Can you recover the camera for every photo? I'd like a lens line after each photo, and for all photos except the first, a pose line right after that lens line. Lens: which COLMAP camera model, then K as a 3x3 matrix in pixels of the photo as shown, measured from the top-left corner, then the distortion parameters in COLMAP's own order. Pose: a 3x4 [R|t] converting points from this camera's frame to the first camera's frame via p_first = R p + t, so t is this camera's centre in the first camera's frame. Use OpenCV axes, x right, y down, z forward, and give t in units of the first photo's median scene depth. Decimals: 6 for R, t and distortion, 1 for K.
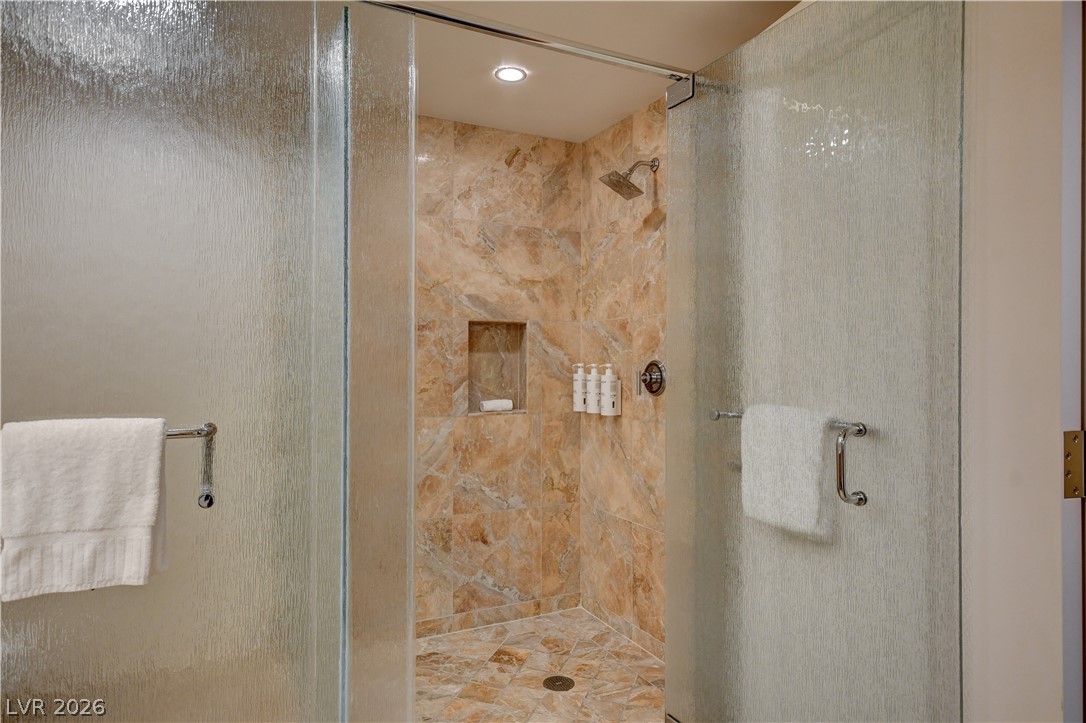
lens RADIAL K [[649.2, 0, 543.0], [0, 649.2, 357.0], [0, 0, 1]] dist [0.006647, 0.003375]
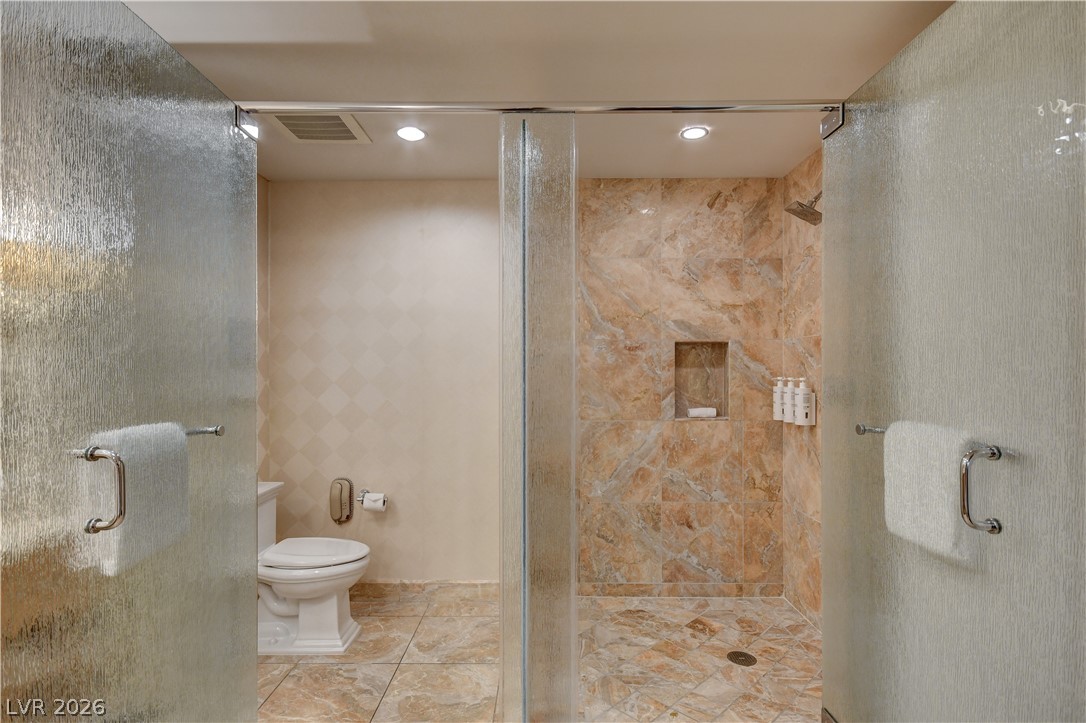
lens RADIAL K [[530.9, 0, 542.9], [0, 530.9, 369.8], [0, 0, 1]] dist [0.002247, 0.001091]
pose [[0.890113, -0.005469, -0.455706, 0.120368], [0.006054, 0.999982, -0.000176, -0.005034], [0.455699, -0.002603, 0.890130, 0.011138]]
